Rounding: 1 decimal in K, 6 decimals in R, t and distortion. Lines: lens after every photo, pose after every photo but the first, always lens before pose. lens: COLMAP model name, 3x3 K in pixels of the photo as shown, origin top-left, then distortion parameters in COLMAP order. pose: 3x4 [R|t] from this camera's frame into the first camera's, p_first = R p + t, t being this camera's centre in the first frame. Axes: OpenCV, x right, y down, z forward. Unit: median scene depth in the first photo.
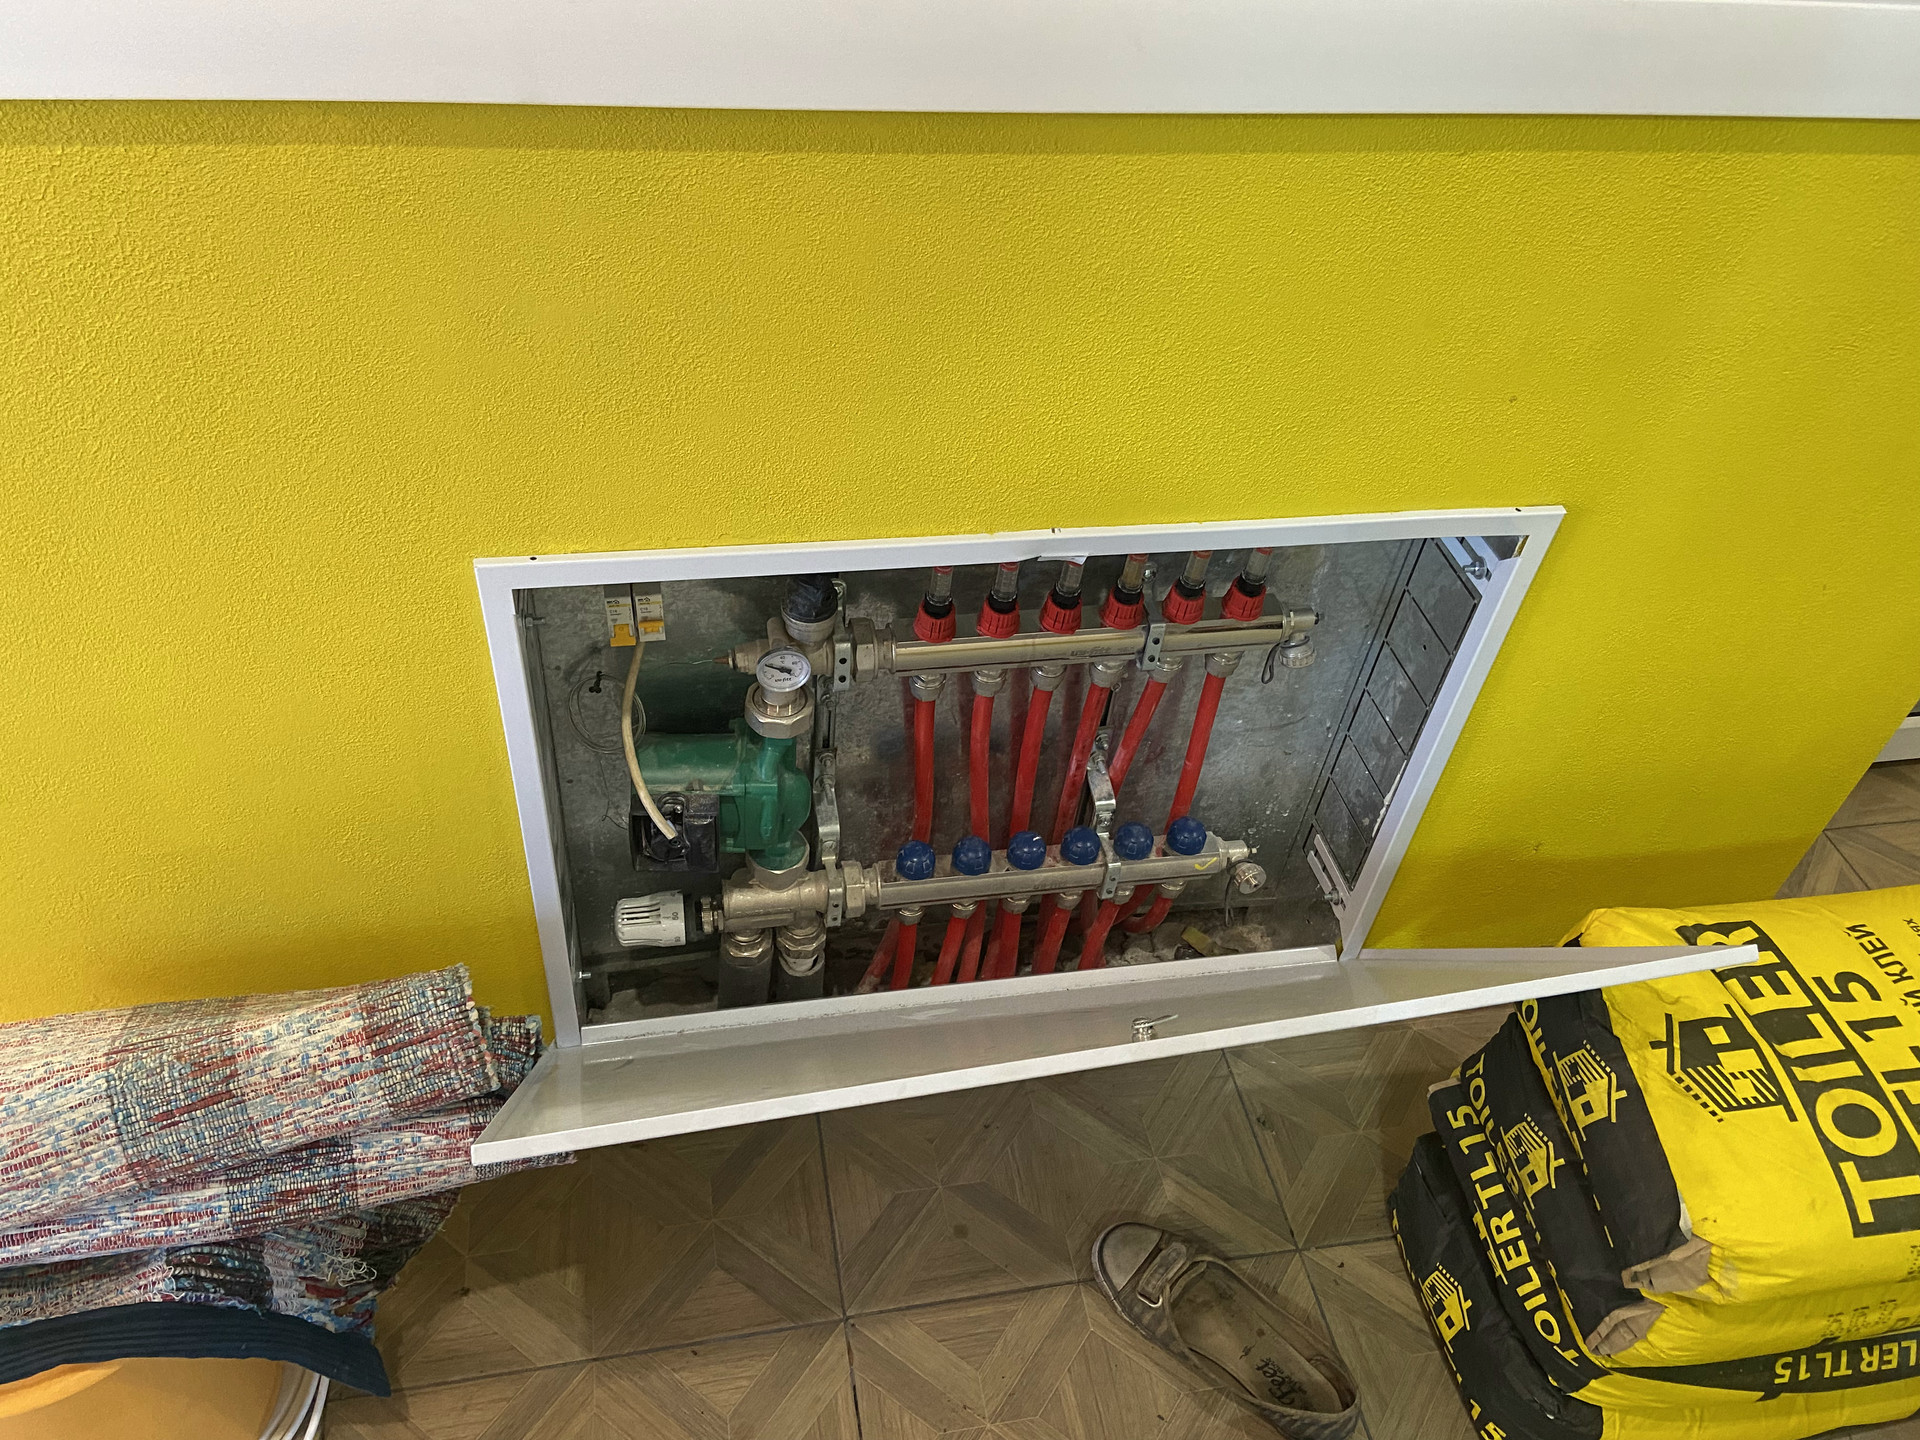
lens RADIAL K [[1444.4, 0, 960.0], [0, 1444.4, 701.8], [0, 0, 1]] dist [0.125313, -0.159075]
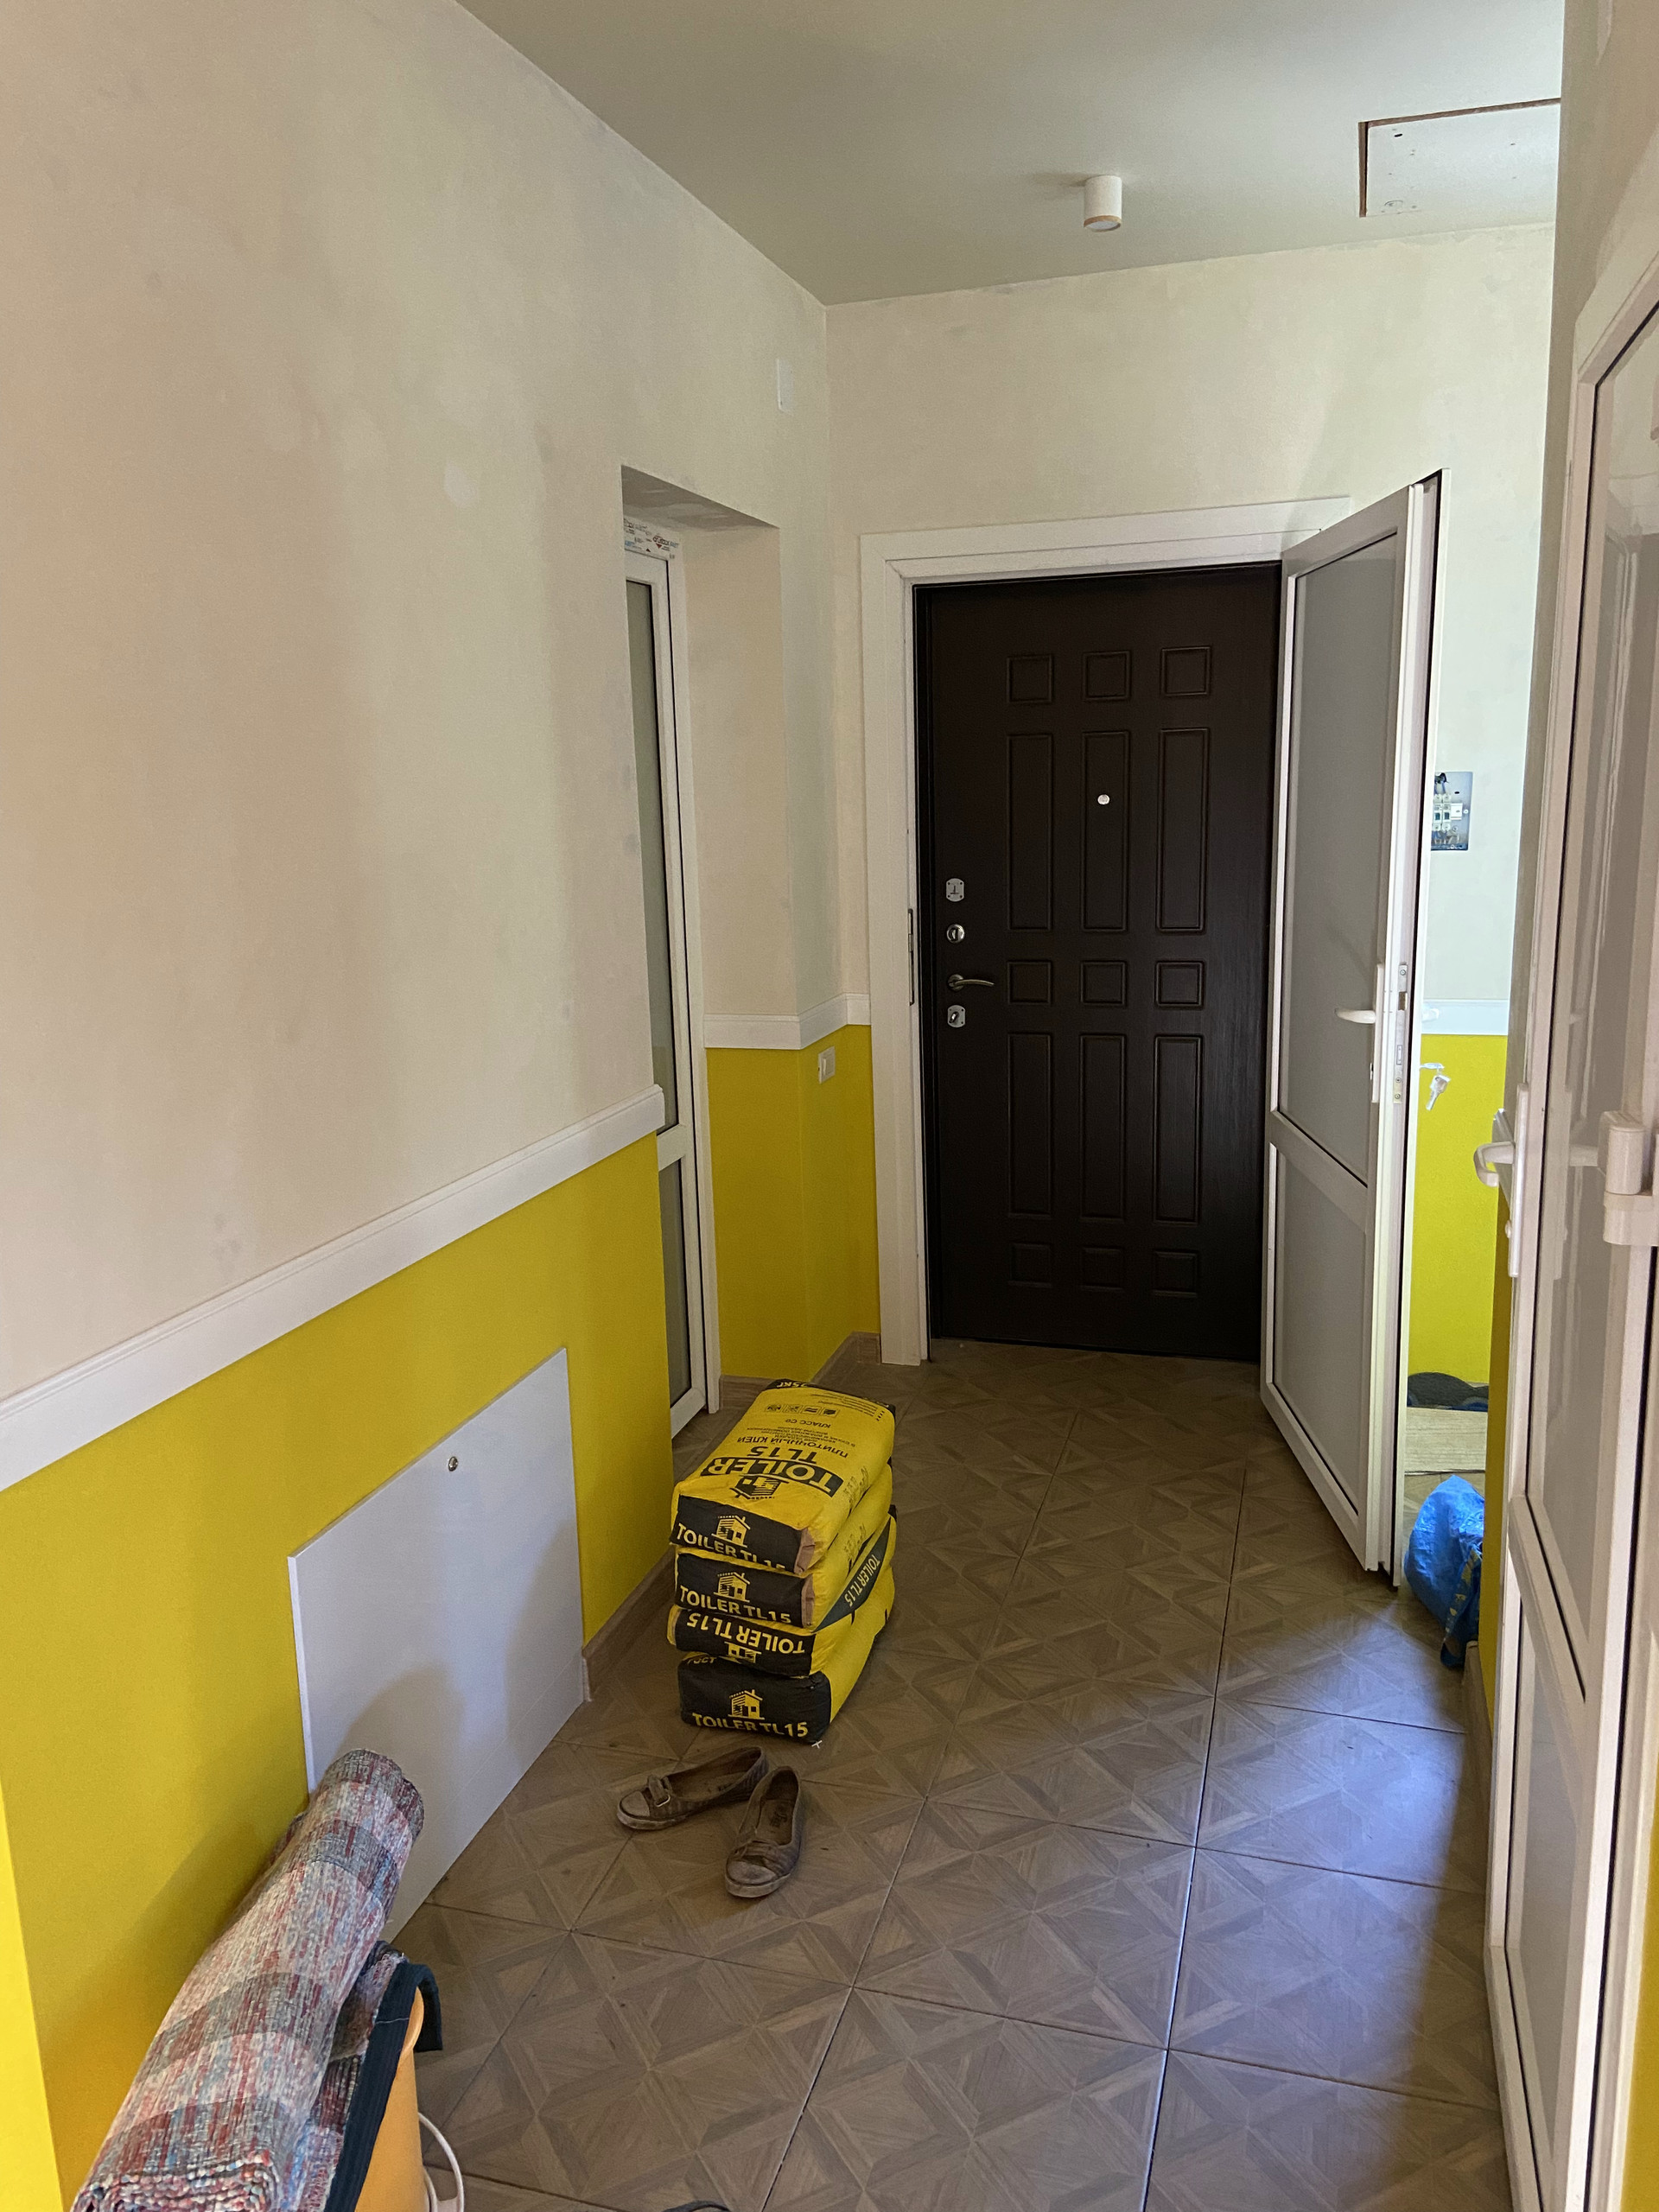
lens RADIAL K [[1664.1, 0, 822.7], [0, 1664.1, 1098.9], [0, 0, 1]] dist [0.125313, -0.159075]
pose [[0.440057, -0.199092, 0.875621, -1.707351], [0.658515, 0.734493, -0.163943, 0.295550], [-0.610498, 0.648754, 0.454324, -0.727060]]
